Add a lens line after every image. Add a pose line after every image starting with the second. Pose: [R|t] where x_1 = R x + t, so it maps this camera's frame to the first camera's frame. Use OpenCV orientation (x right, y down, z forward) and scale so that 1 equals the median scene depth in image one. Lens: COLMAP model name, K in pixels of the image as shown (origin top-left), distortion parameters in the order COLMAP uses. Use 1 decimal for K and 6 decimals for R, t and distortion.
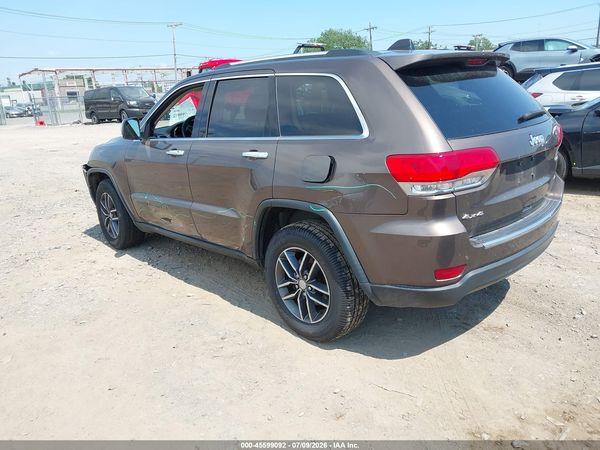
lens RADIAL K [[491.8, 0, 299.4], [0, 491.8, 227.4], [0, 0, 1]] dist [0.024416, -0.007139]
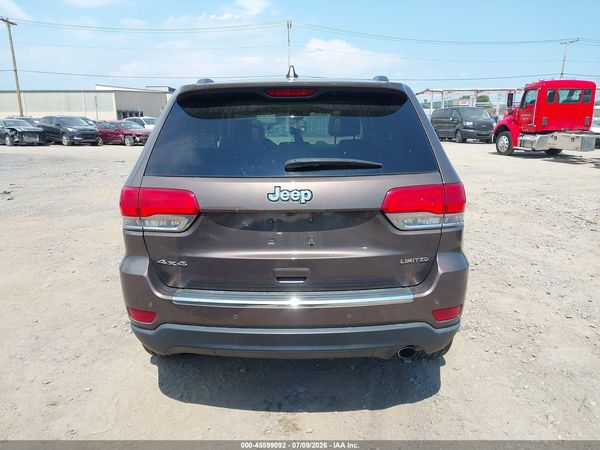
lens RADIAL K [[491.8, 0, 301.4], [0, 491.8, 224.7], [0, 0, 1]] dist [0.024416, -0.007139]
pose [[0.687832, 0.198556, -0.698185, 0.167184], [-0.227241, 0.972413, 0.052672, -0.028580], [0.689382, 0.122427, 0.713977, 0.076658]]
